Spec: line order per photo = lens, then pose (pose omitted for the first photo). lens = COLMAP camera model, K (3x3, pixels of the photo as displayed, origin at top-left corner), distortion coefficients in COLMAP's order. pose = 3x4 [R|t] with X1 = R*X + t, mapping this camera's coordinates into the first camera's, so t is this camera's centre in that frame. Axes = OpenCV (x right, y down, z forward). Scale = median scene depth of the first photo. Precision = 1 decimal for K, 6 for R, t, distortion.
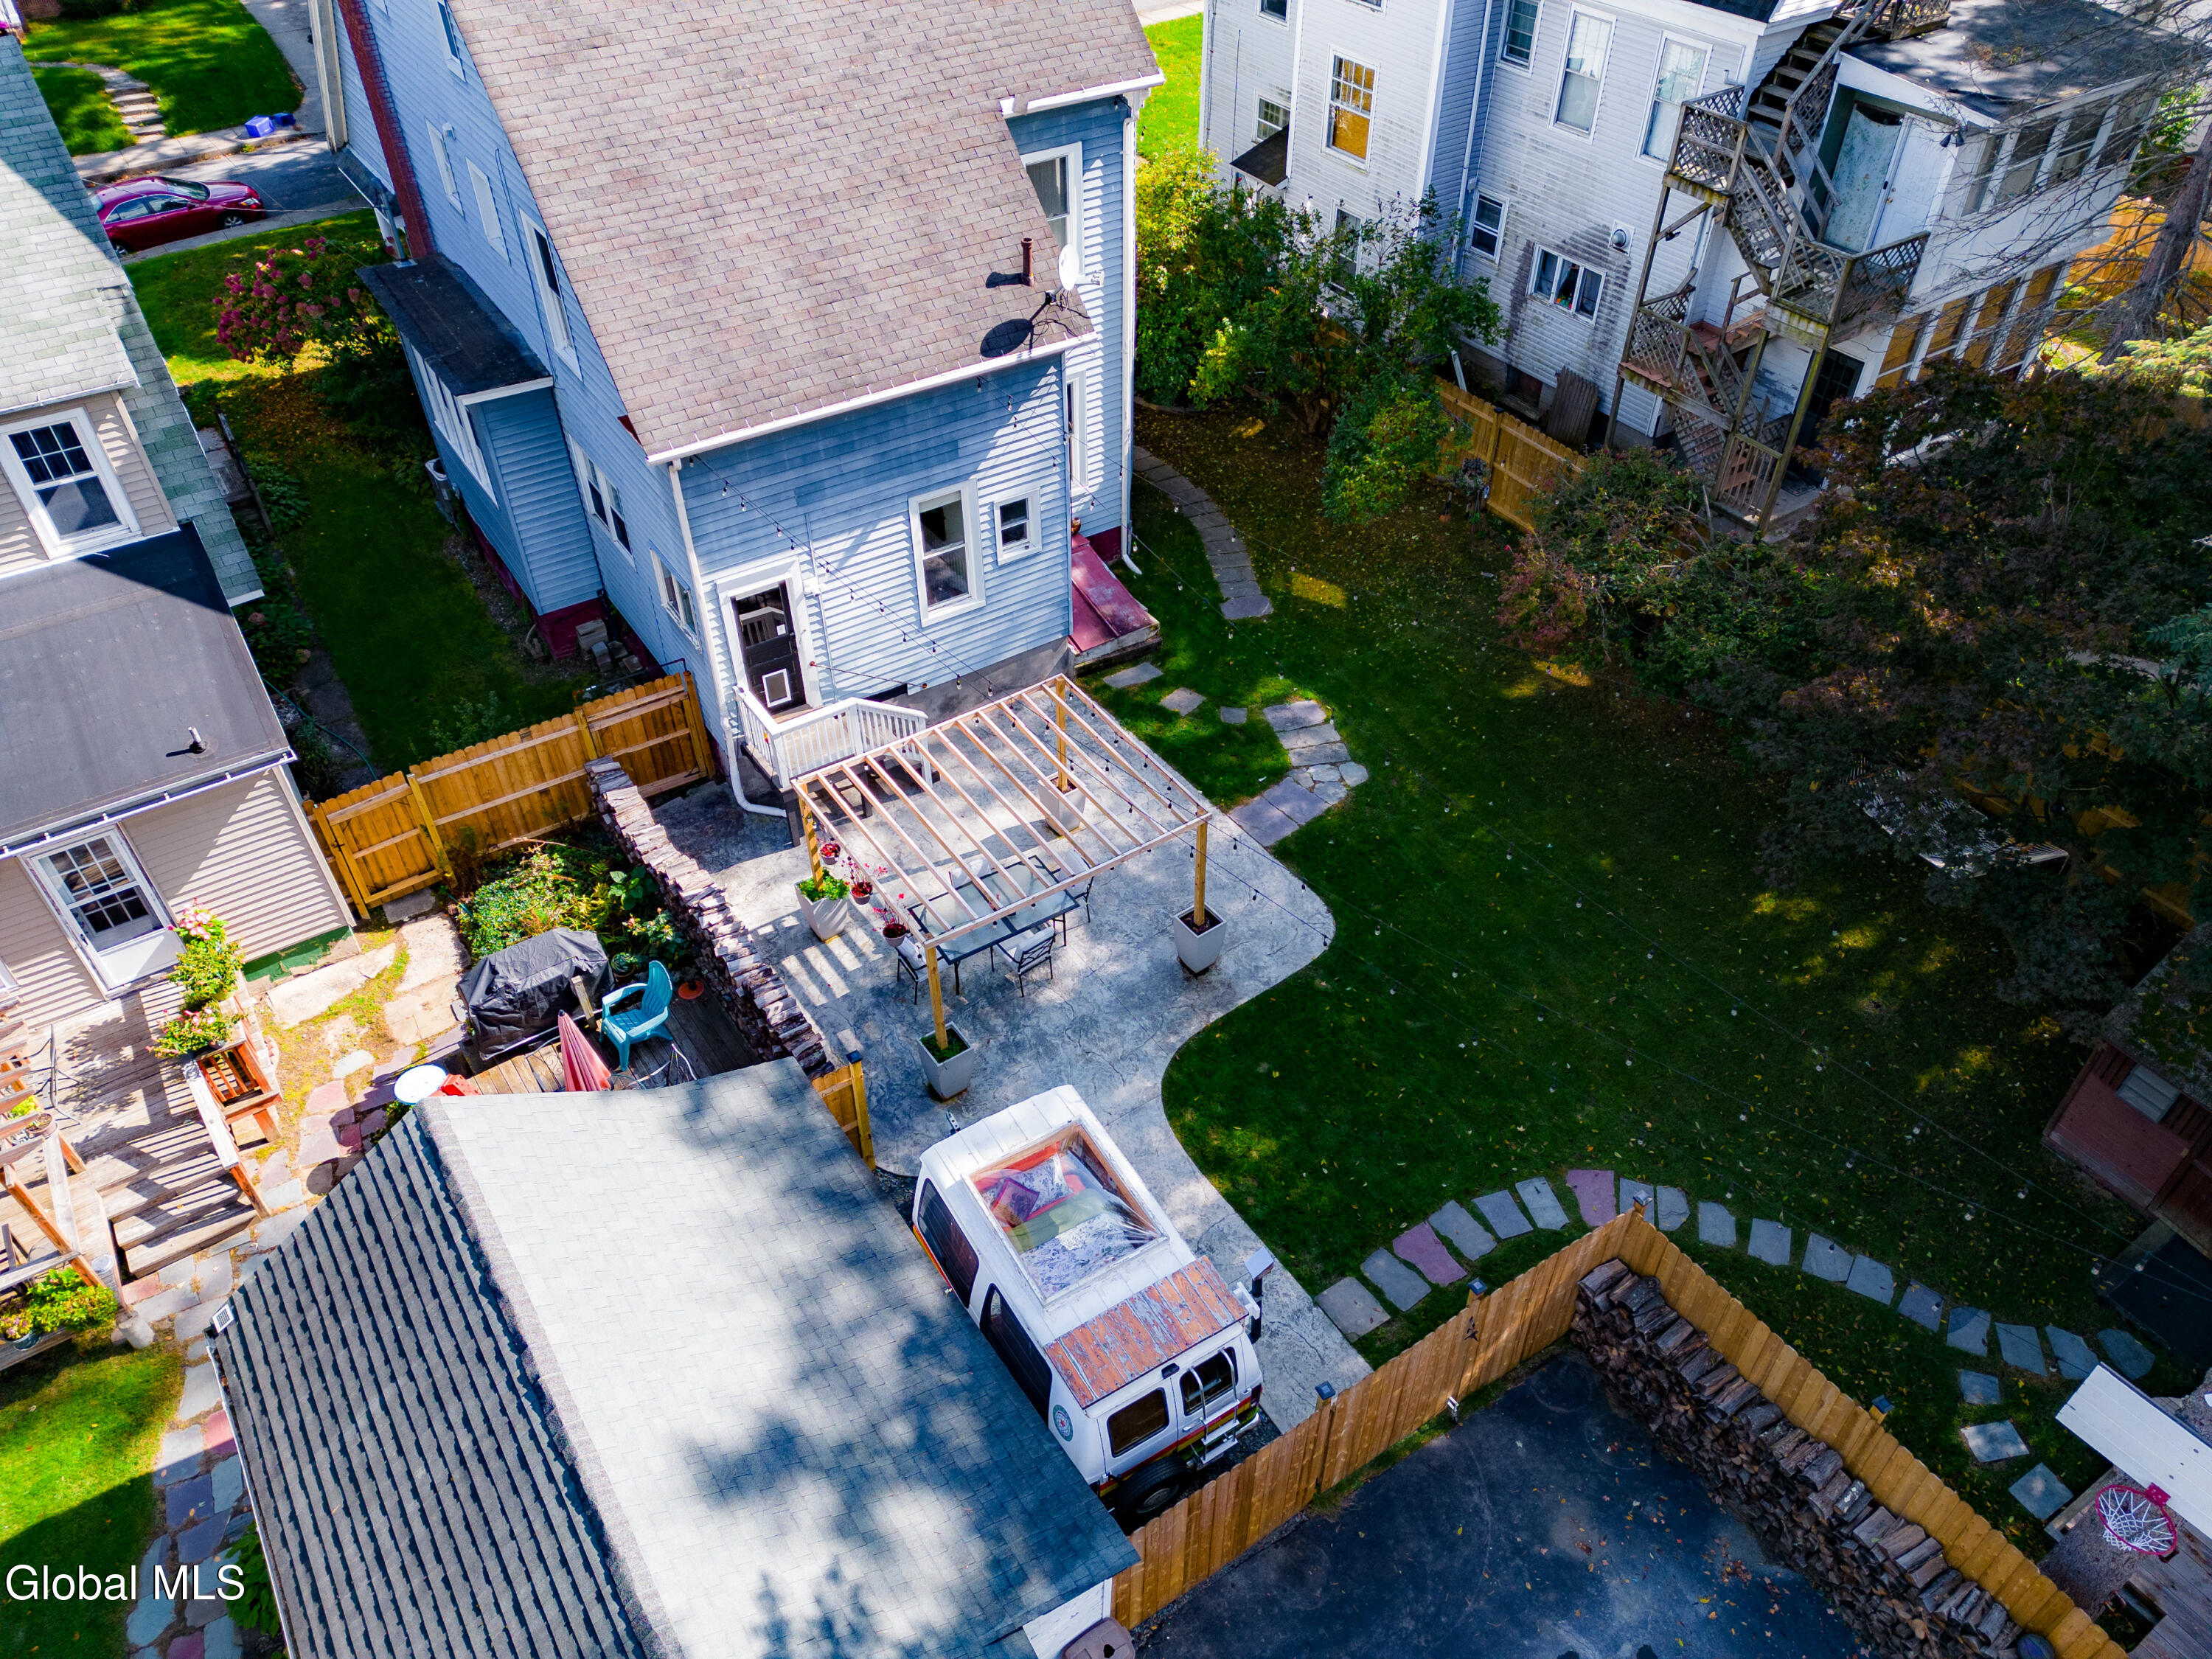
lens RADIAL K [[1535.2, 0, 1106.0], [0, 1535.2, 829.5], [0, 0, 1]] dist [0.077542, -0.059209]
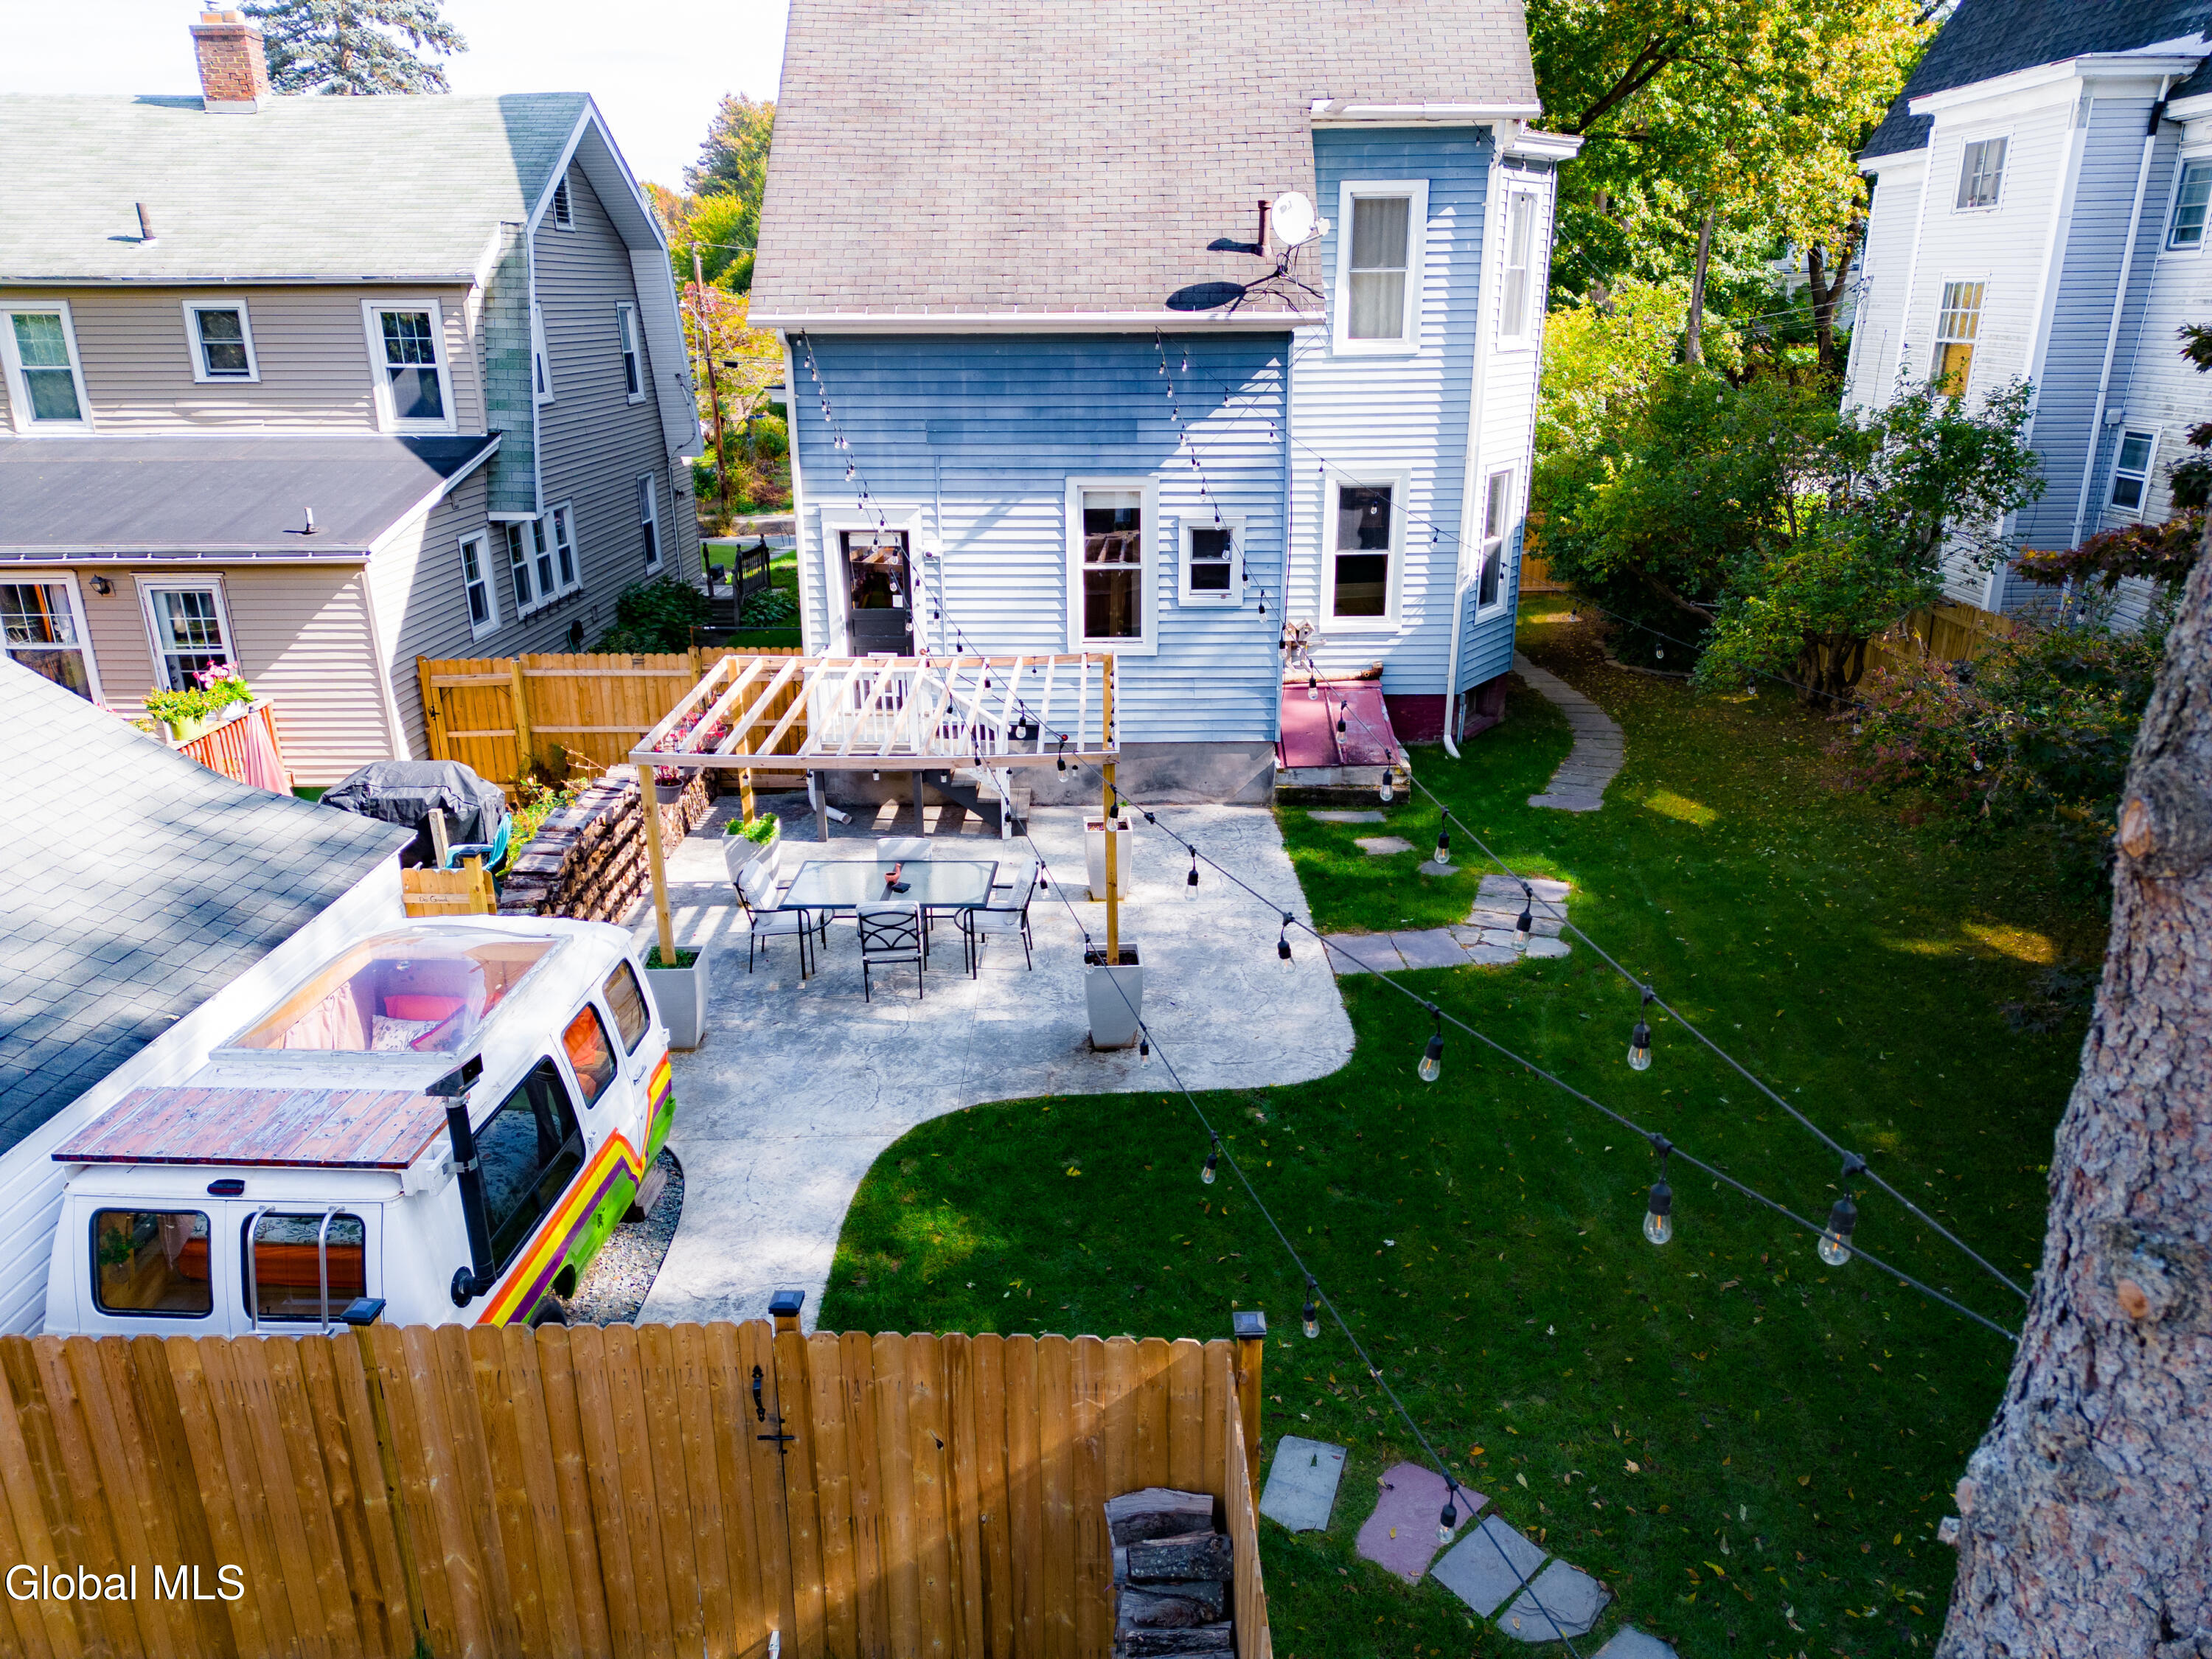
lens RADIAL K [[1535.2, 0, 1106.0], [0, 1535.2, 829.5], [0, 0, 1]] dist [0.077542, -0.059209]
pose [[0.830319, 0.184562, -0.525840, 0.363916], [-0.368591, 0.889582, -0.269786, 0.174258], [0.417986, 0.417828, 0.806665, 0.402865]]
